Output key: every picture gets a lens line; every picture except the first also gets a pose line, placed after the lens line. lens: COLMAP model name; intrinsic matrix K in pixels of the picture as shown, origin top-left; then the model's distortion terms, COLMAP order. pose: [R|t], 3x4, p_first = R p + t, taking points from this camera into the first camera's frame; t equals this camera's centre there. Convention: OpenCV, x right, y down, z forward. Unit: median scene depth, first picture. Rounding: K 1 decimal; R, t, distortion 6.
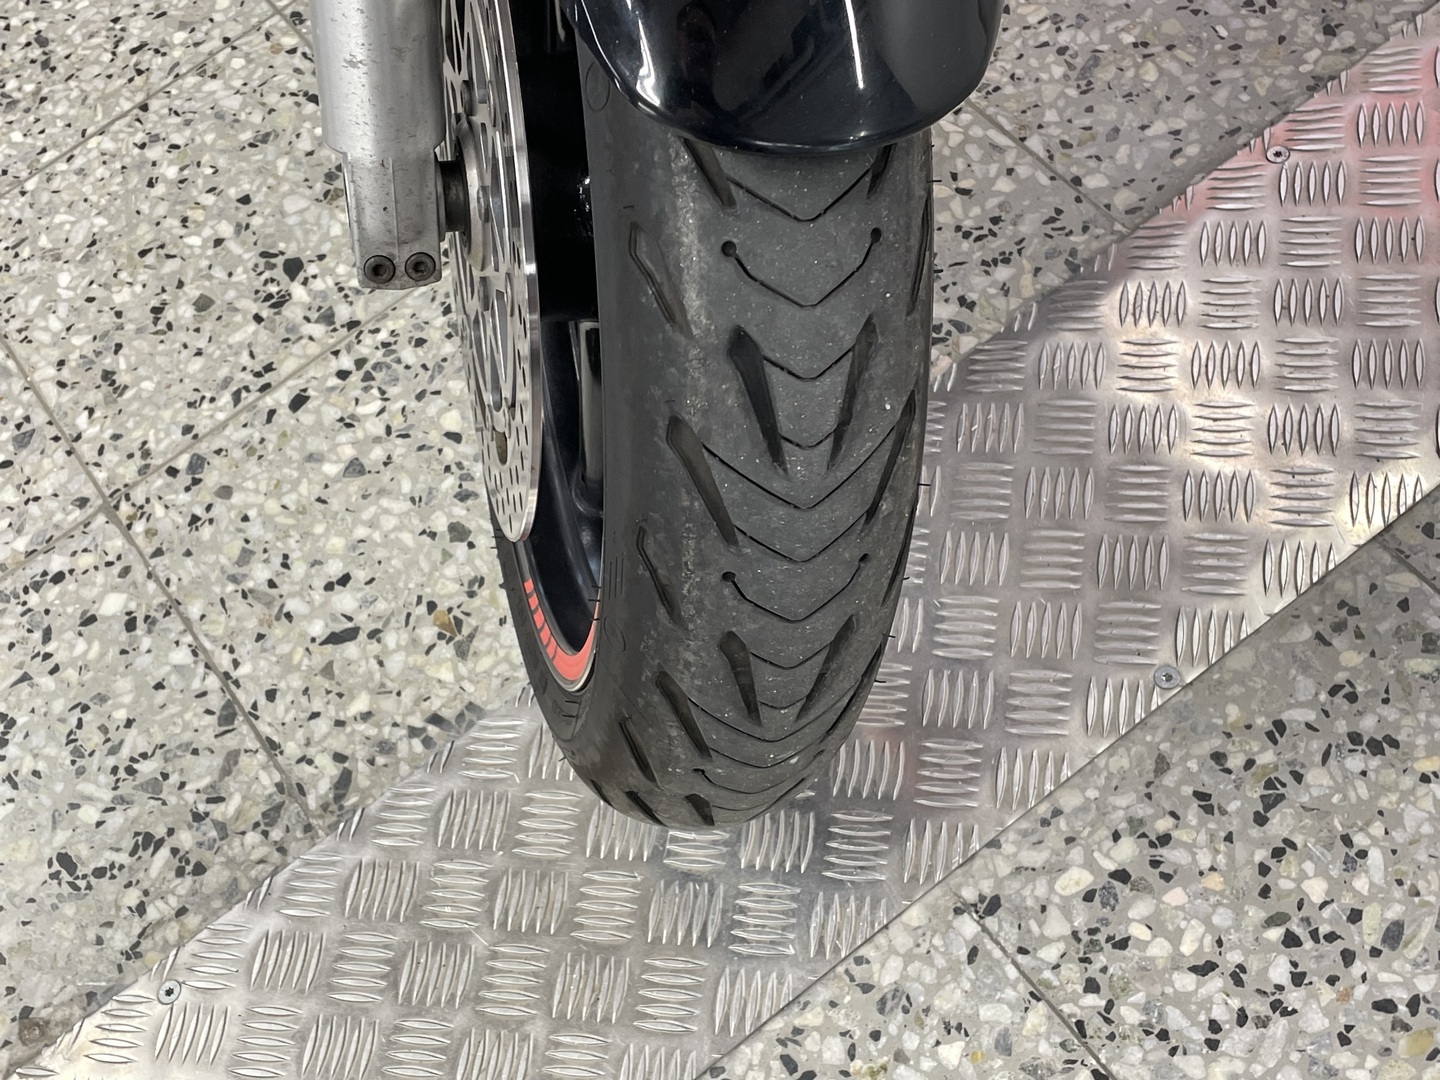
lens RADIAL K [[1790.8, 0, 712.8], [0, 1790.8, 540.8], [0, 0, 1]] dist [0.059355, 0.000000]
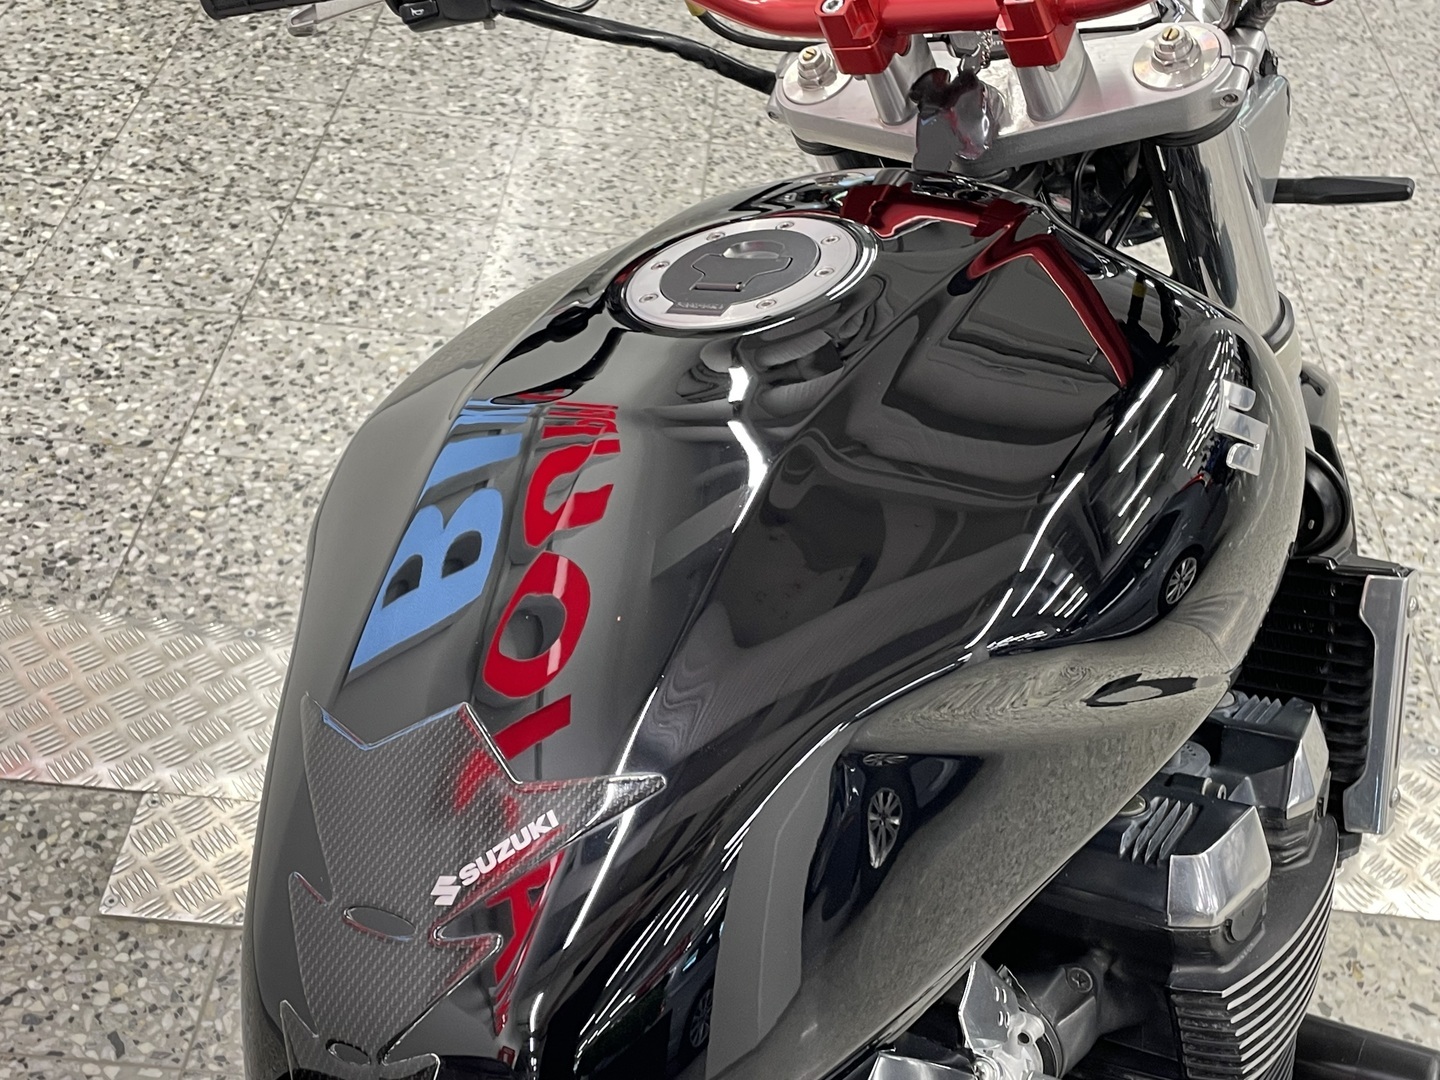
lens RADIAL K [[1790.8, 0, 714.4], [0, 1790.8, 532.5], [0, 0, 1]] dist [0.059355, 0.000000]
pose [[-0.768525, -0.298405, 0.565972, -0.469504], [0.594895, -0.007647, 0.803767, -1.479719], [-0.235520, 0.954409, 0.183397, 0.422640]]
